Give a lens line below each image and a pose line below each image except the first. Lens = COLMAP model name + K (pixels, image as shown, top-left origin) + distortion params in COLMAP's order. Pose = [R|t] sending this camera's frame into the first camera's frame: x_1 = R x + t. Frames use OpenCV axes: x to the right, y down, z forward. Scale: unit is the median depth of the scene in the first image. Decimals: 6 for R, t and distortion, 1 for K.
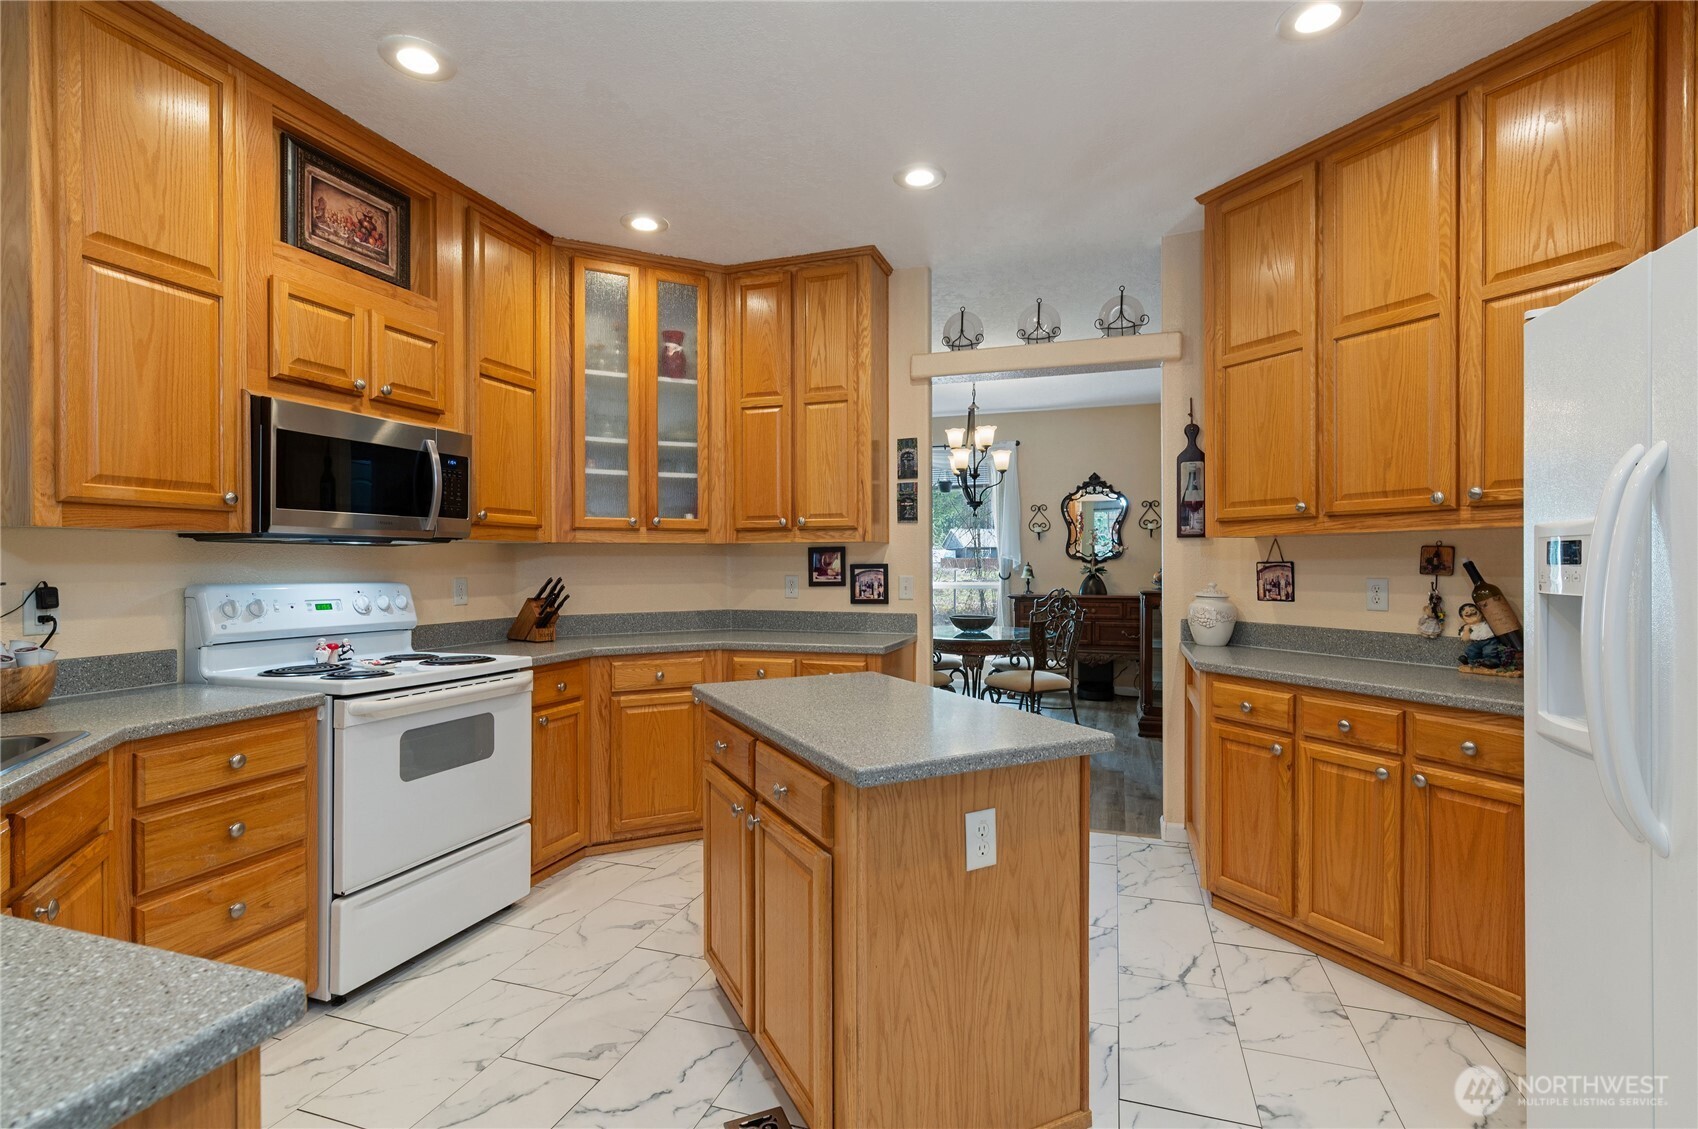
lens RADIAL K [[780.7, 0, 841.6], [0, 780.7, 566.7], [0, 0, 1]] dist [0.002345, -0.000116]
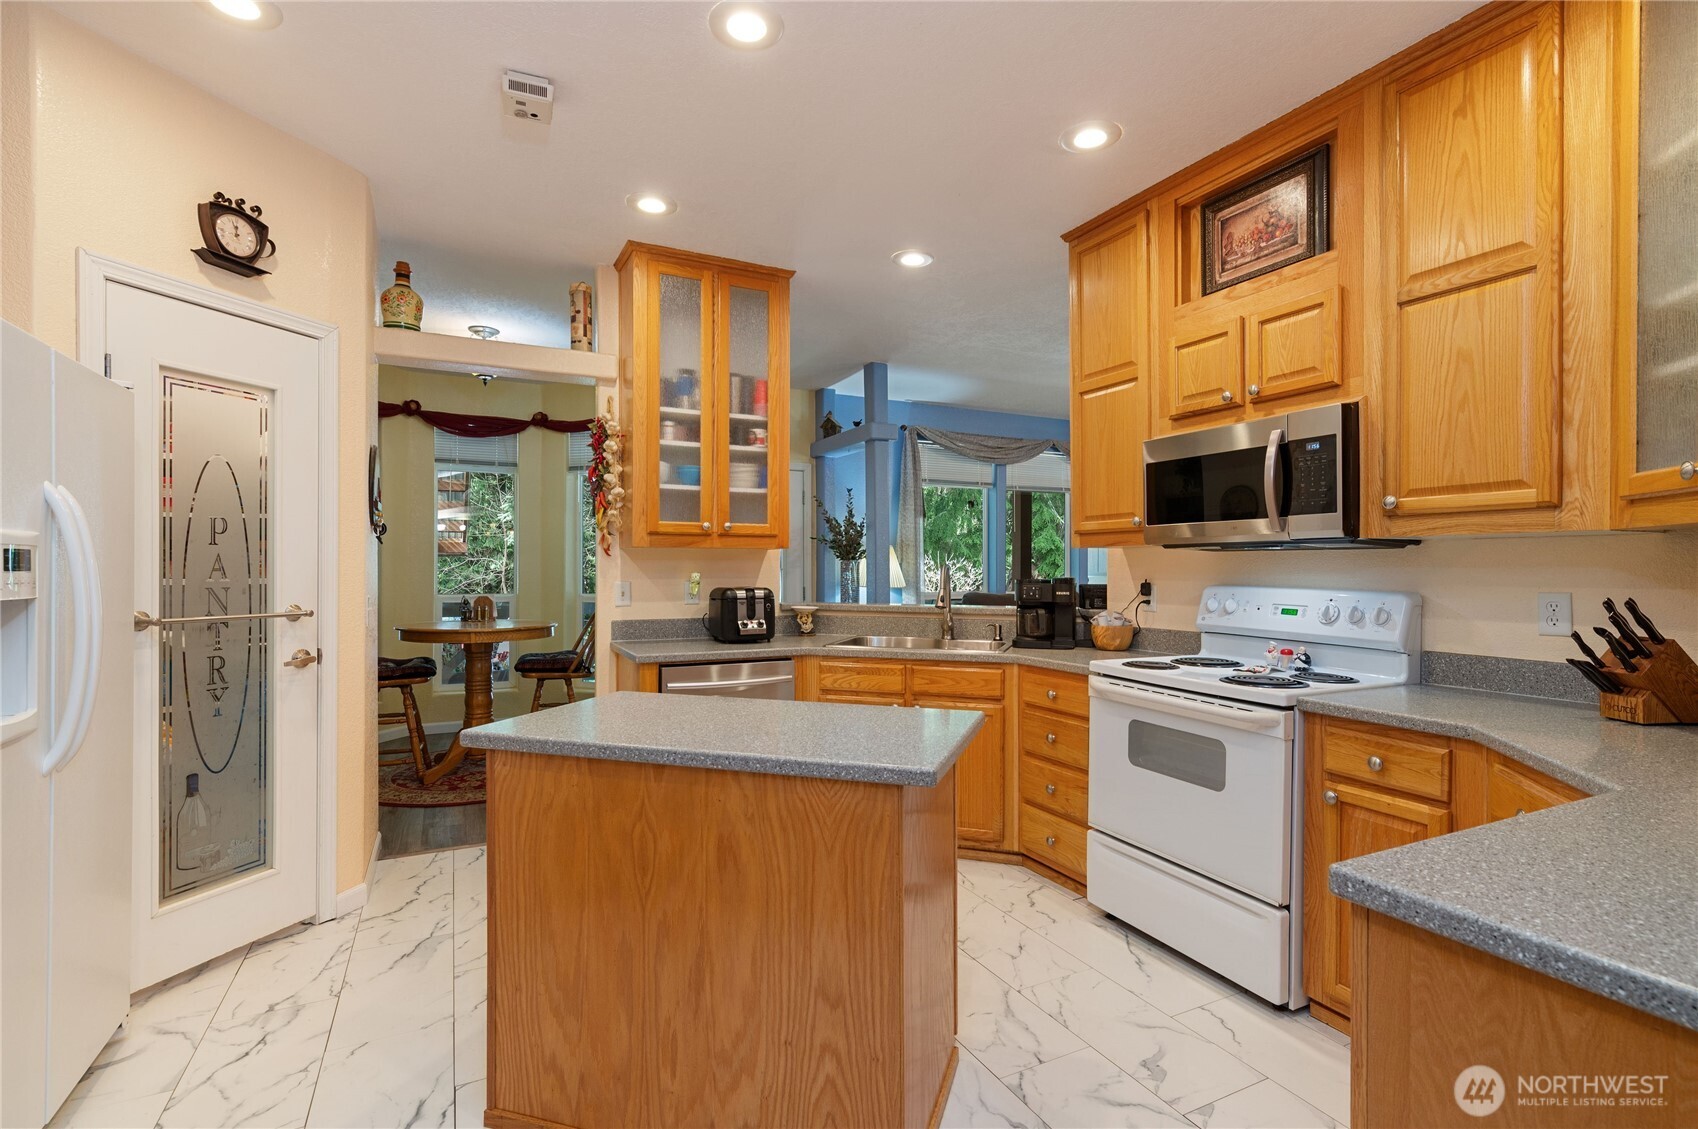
lens RADIAL K [[780.7, 0, 844.7], [0, 780.7, 567.5], [0, 0, 1]] dist [0.002345, -0.000116]
pose [[-0.694841, 0.002850, -0.719158, 0.458371], [-0.001827, 0.999982, 0.005728, -0.010650], [0.719161, 0.005294, -0.694823, 1.282338]]
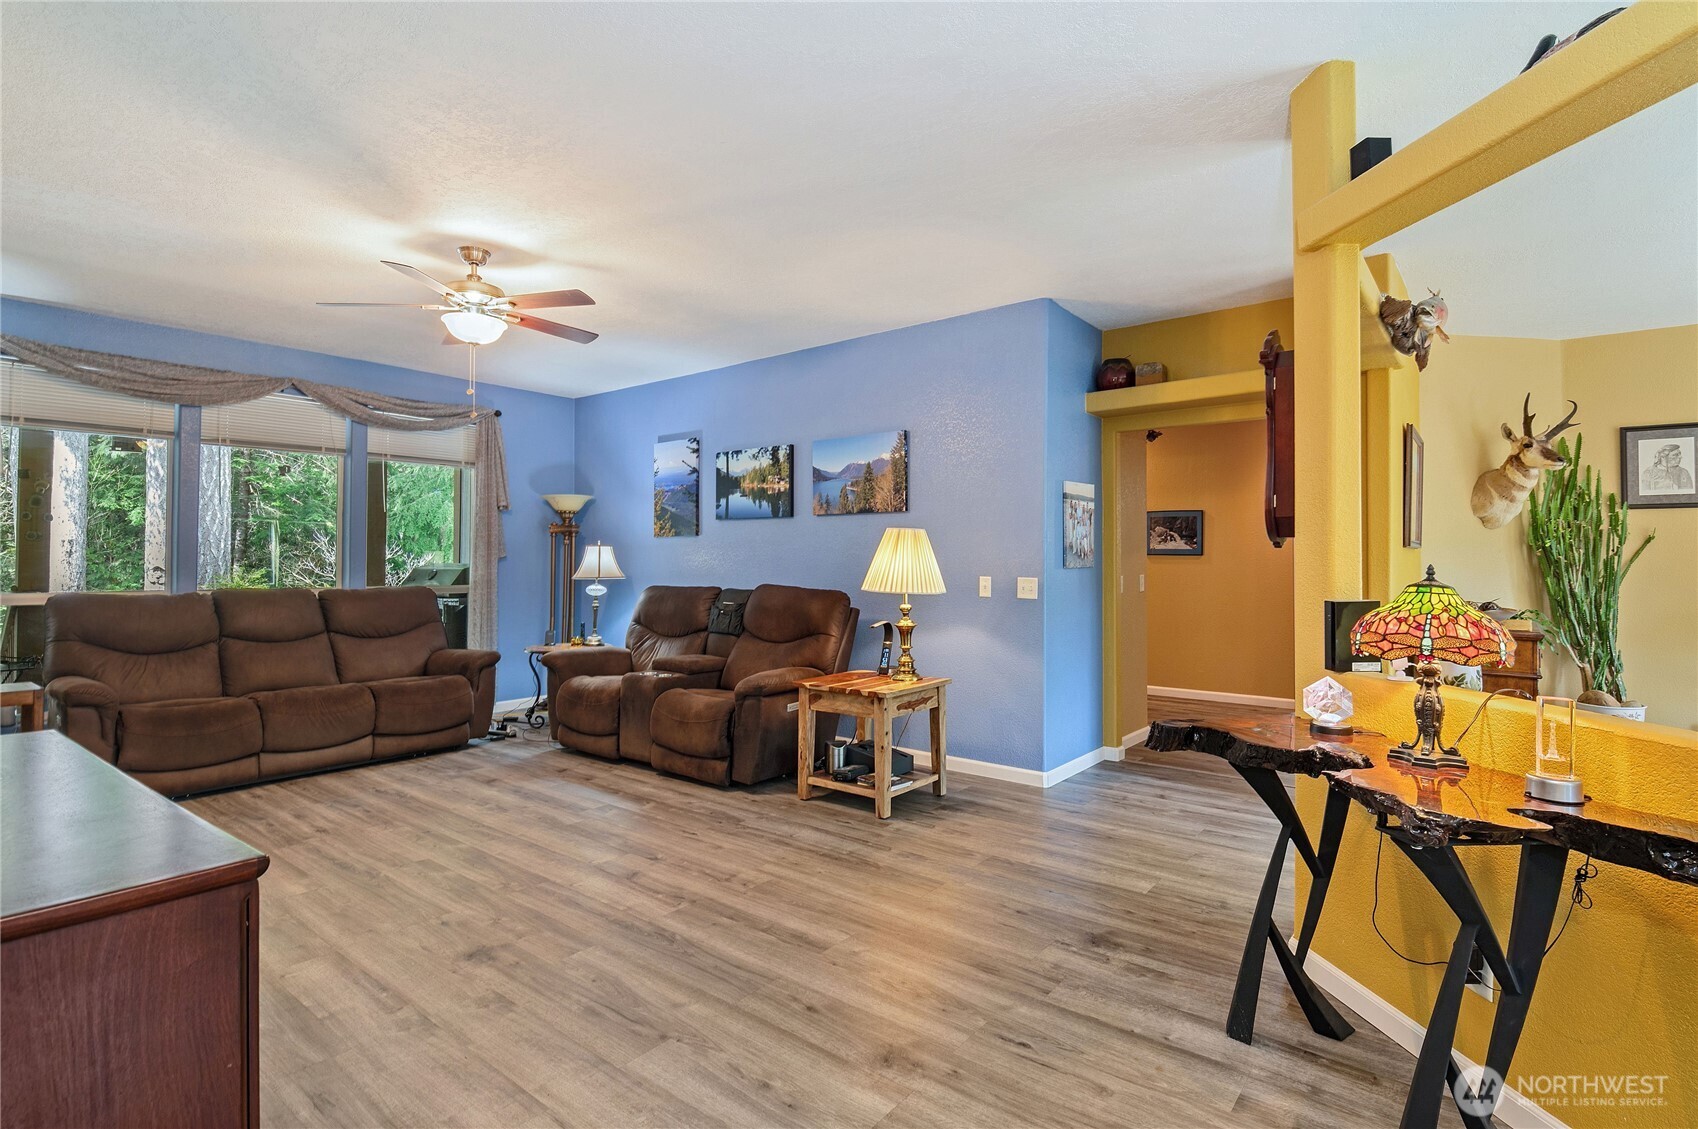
lens RADIAL K [[826.8, 0, 849.4], [0, 826.8, 558.5], [0, 0, 1]] dist [-0.000680, -0.000907]
pose [[-0.333568, -0.002927, -0.942722, -0.530460], [-0.006069, 0.999981, -0.000957, 0.001993], [0.942707, 0.005403, -0.333579, 1.915858]]
